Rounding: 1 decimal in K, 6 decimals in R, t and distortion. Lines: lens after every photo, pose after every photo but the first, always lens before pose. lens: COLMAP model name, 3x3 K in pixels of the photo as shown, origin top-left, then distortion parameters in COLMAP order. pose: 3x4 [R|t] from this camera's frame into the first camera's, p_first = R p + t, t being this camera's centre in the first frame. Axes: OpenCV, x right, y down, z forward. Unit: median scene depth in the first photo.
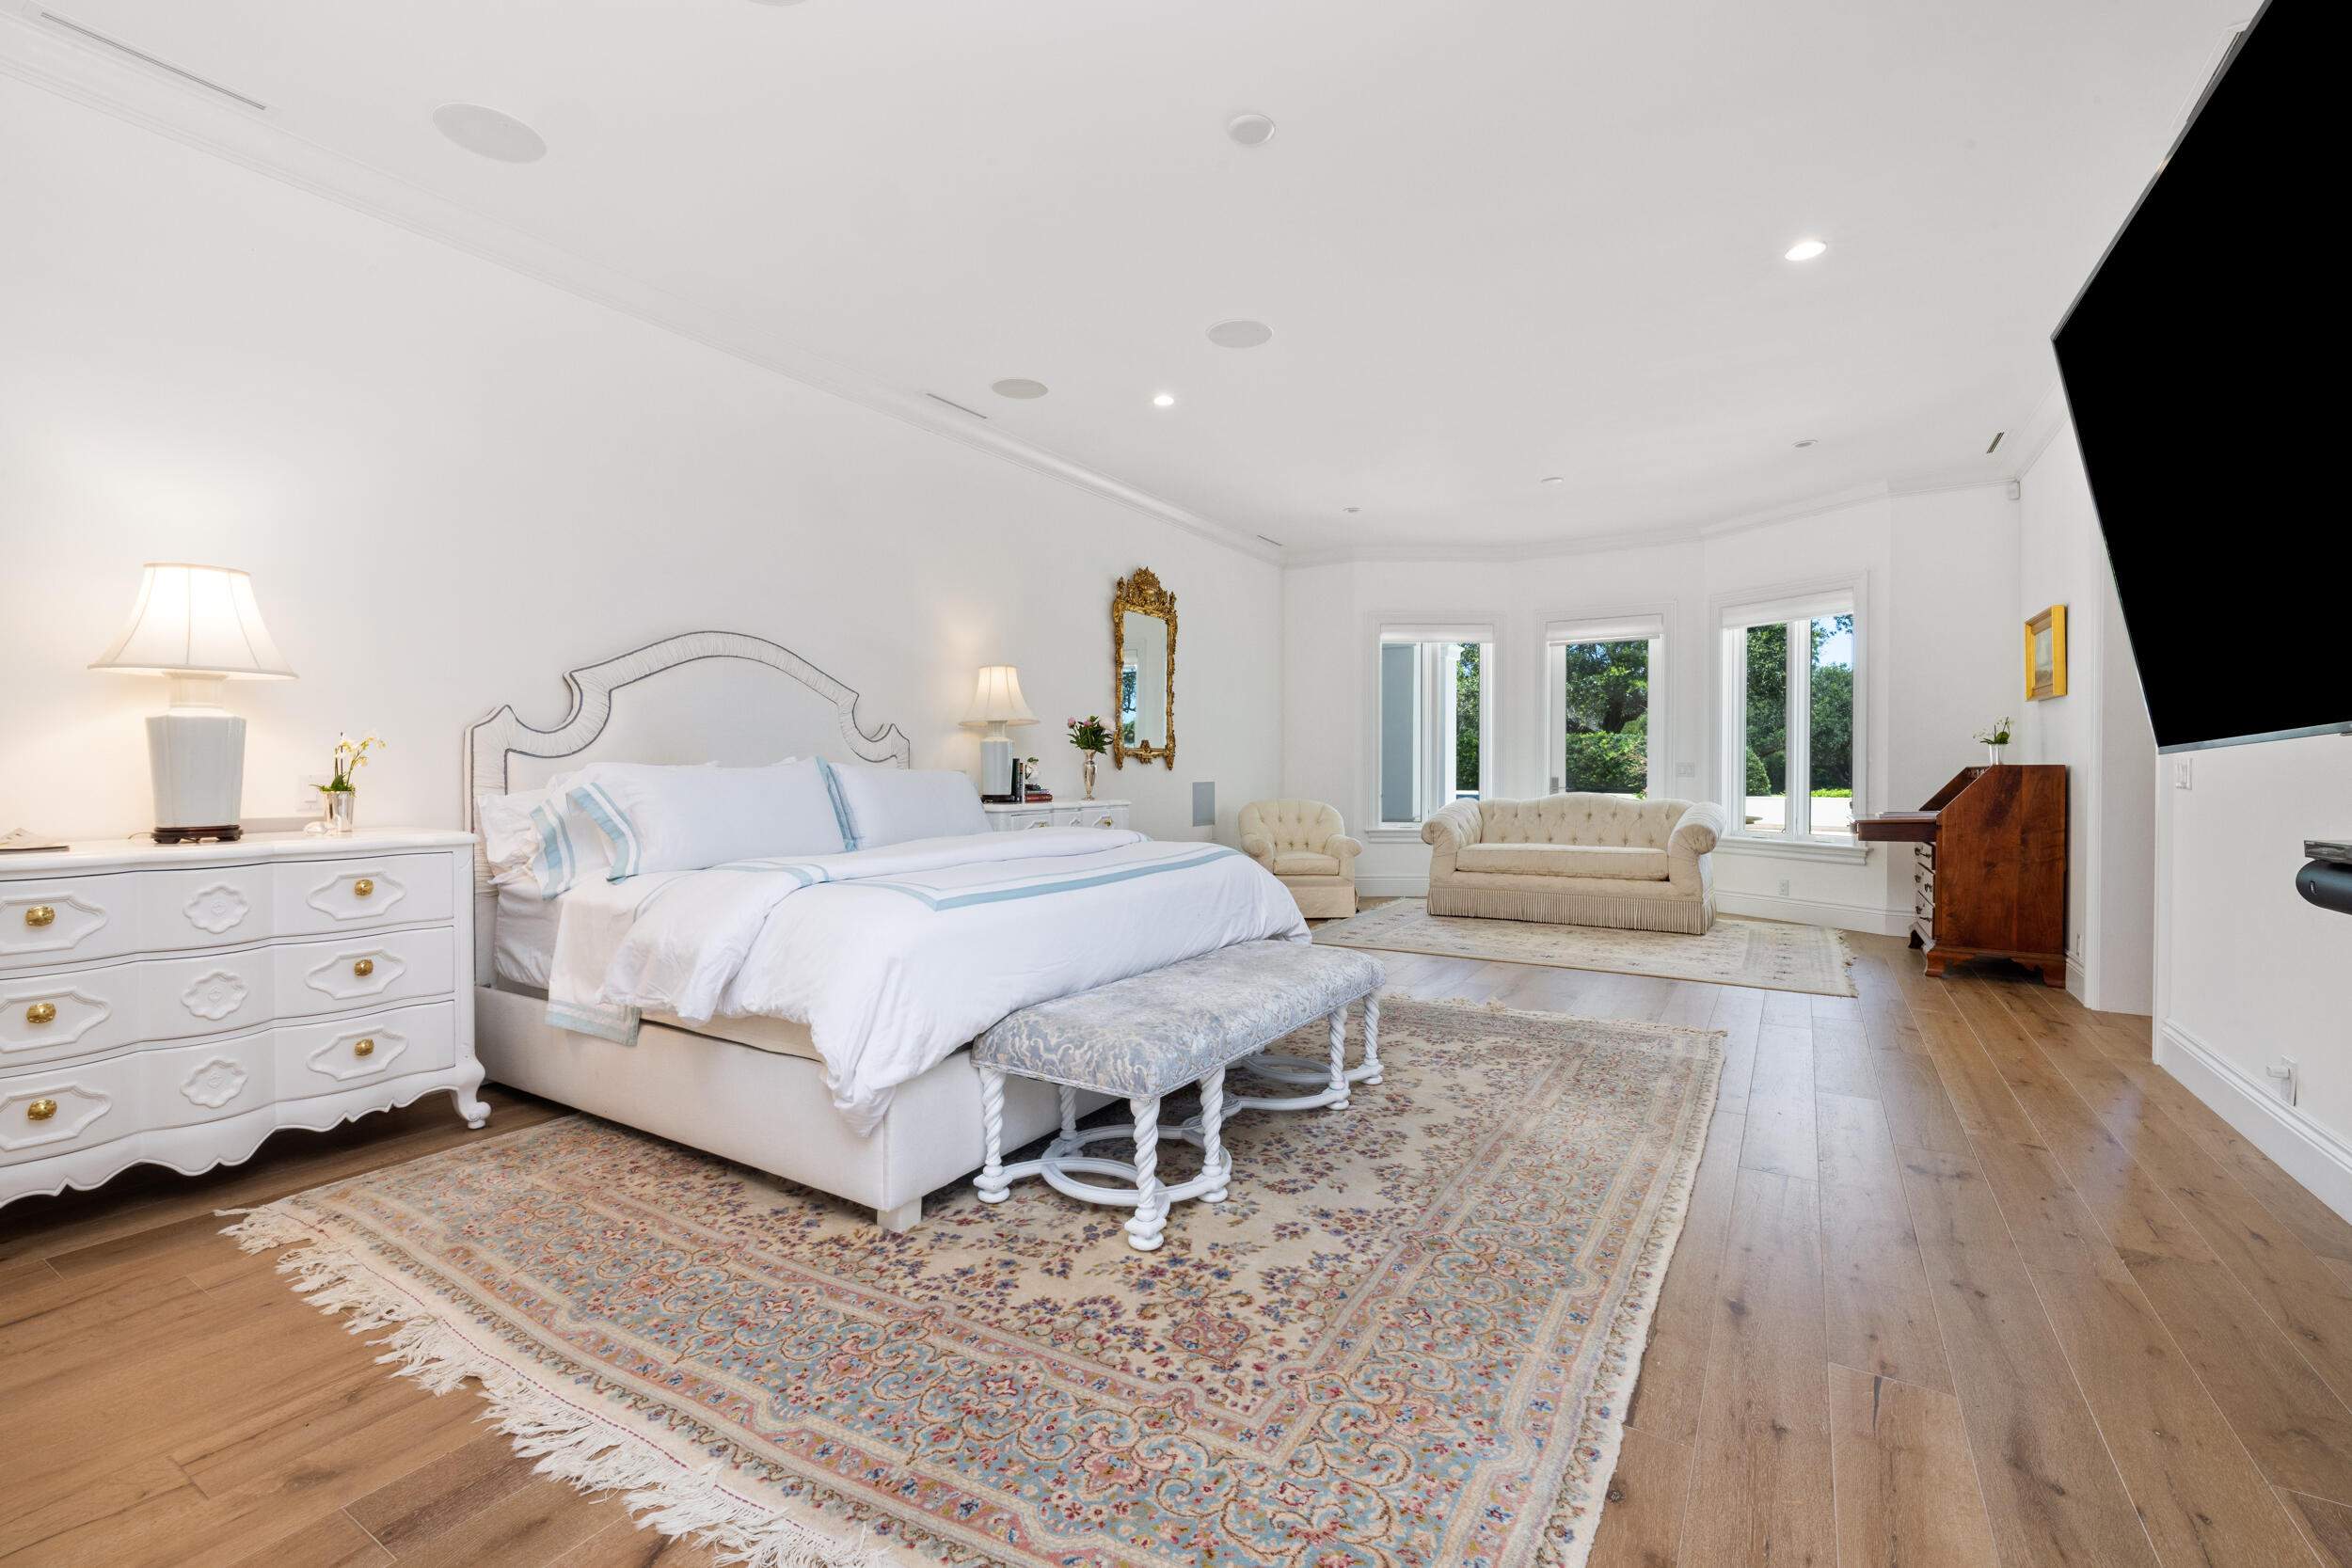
lens RADIAL K [[997.9, 0, 1160.7], [0, 997.9, 781.5], [0, 0, 1]] dist [-0.001320, 0.000199]
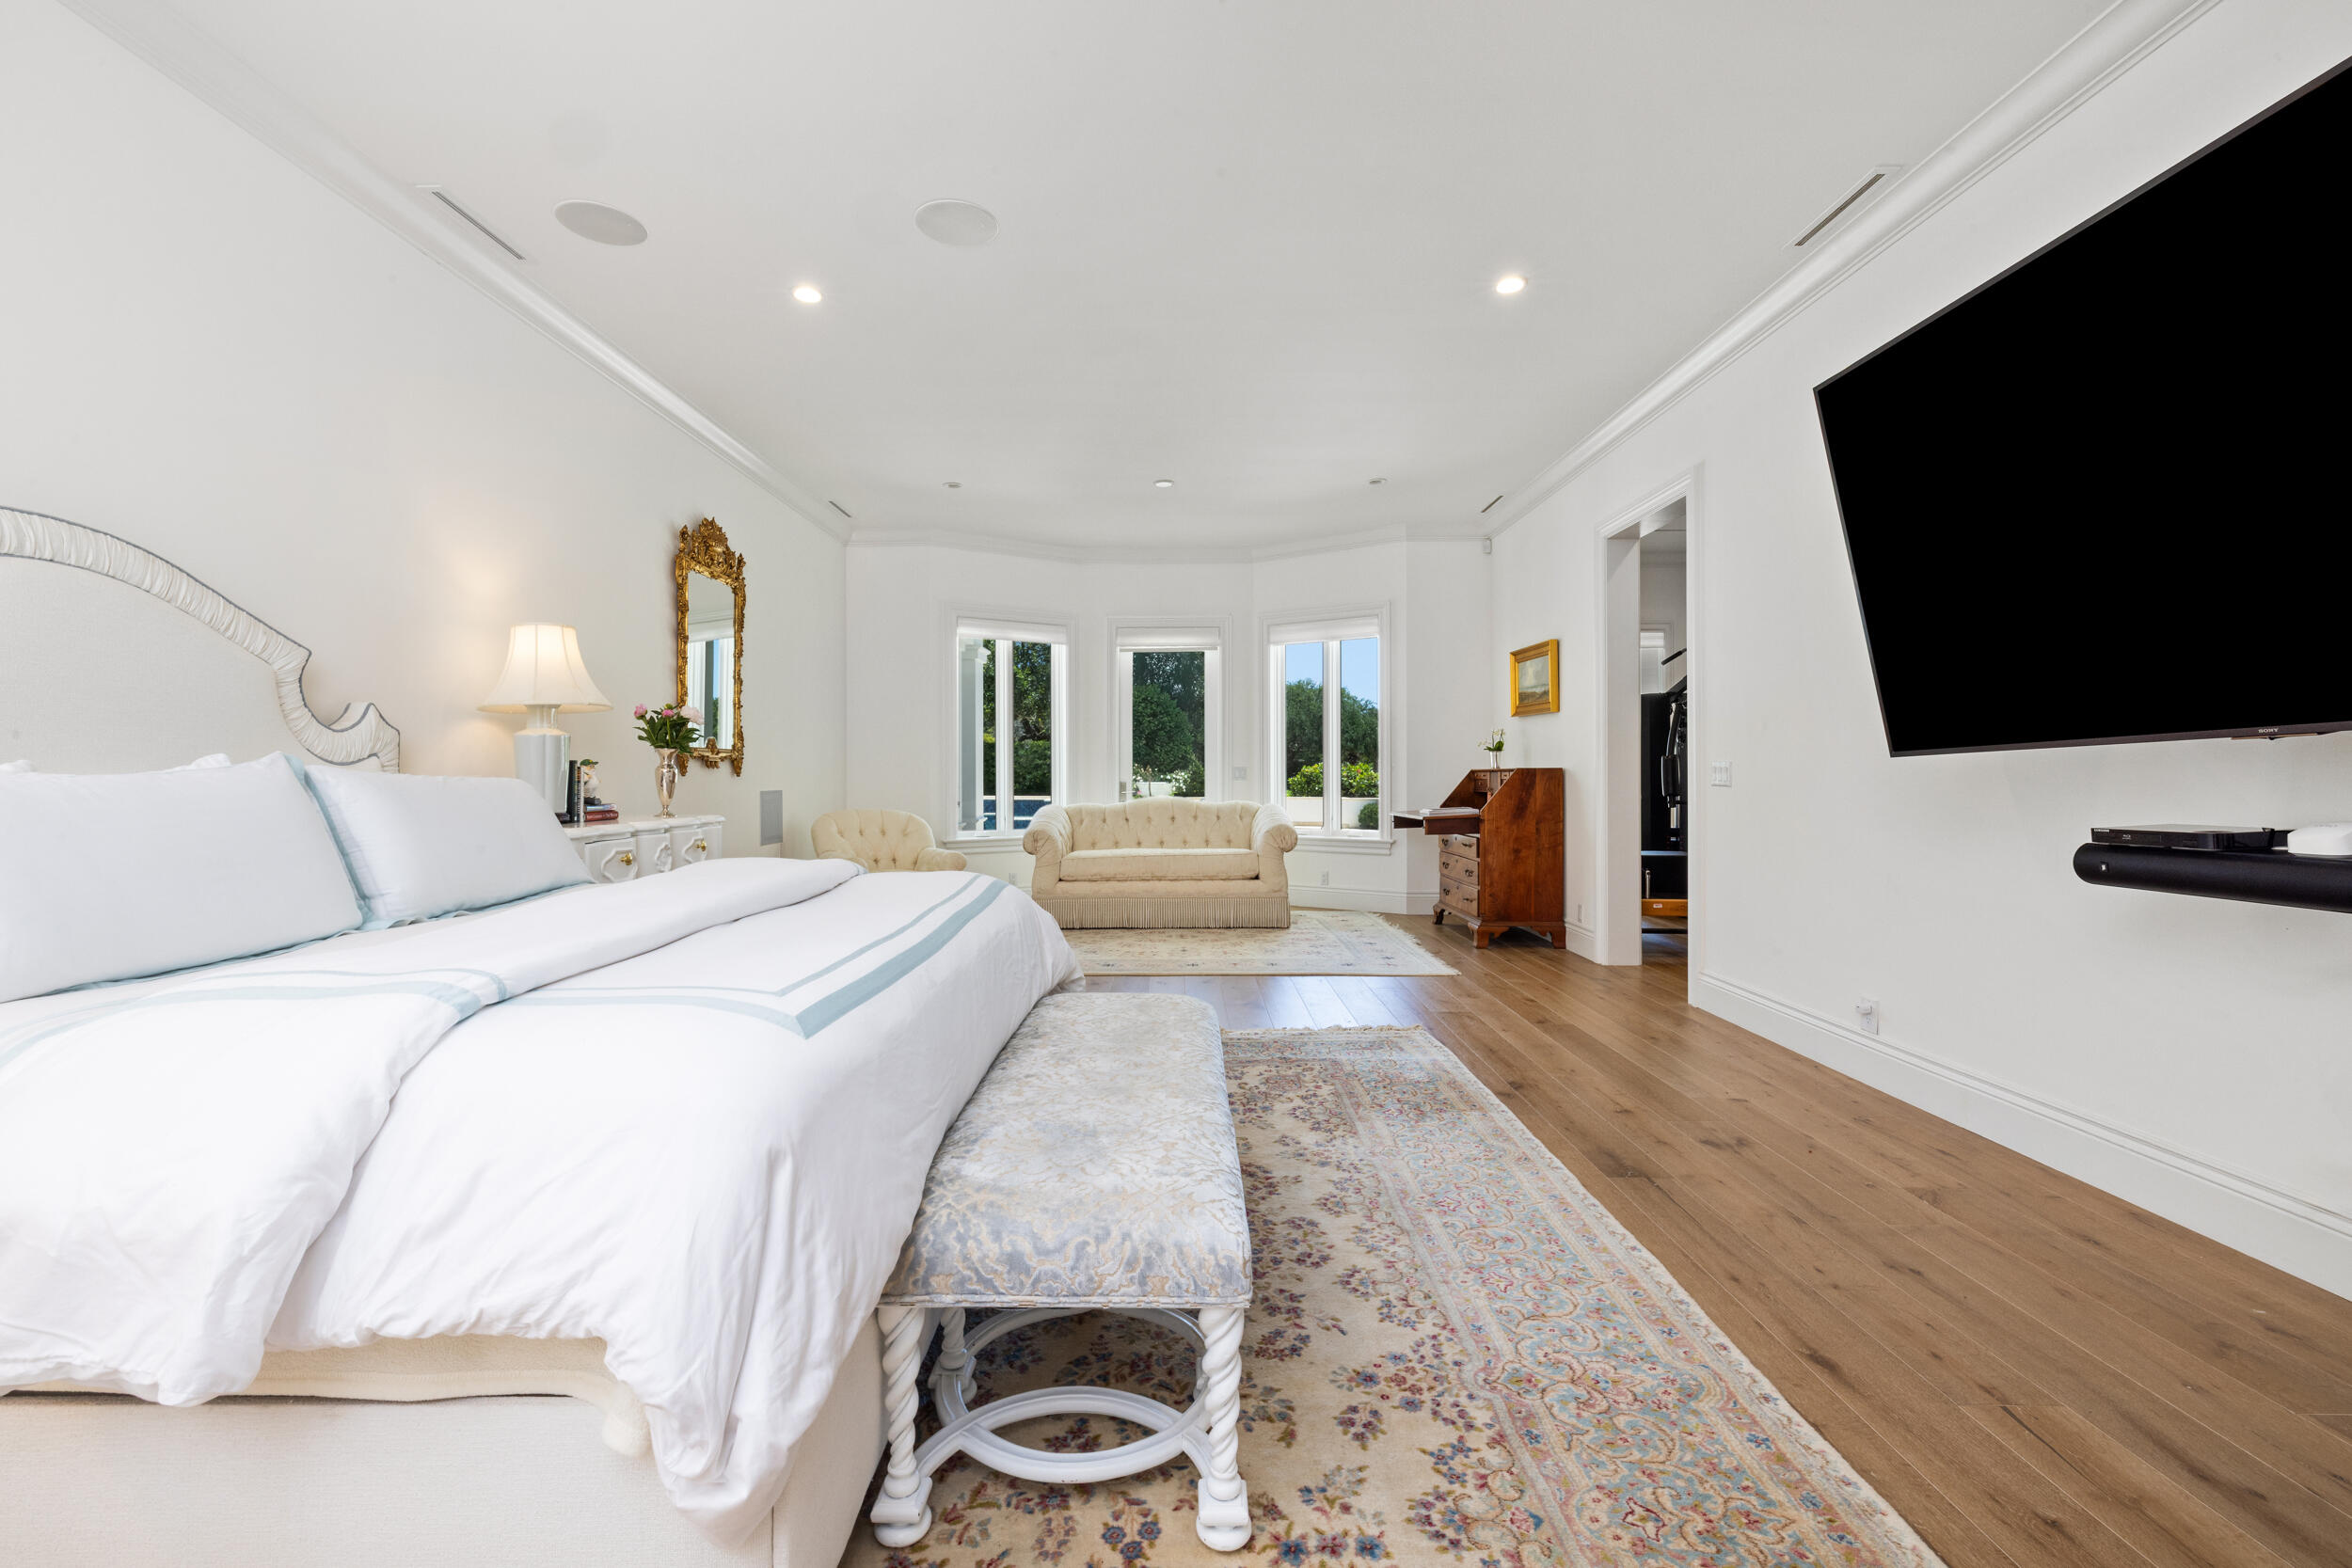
lens RADIAL K [[997.9, 0, 1180.7], [0, 997.9, 773.0], [0, 0, 1]] dist [-0.001320, 0.000199]
pose [[0.855742, -0.003582, 0.517391, -0.132614], [0.010887, 0.999879, -0.011085, -0.001689], [-0.517289, 0.015118, 0.855678, 0.175483]]
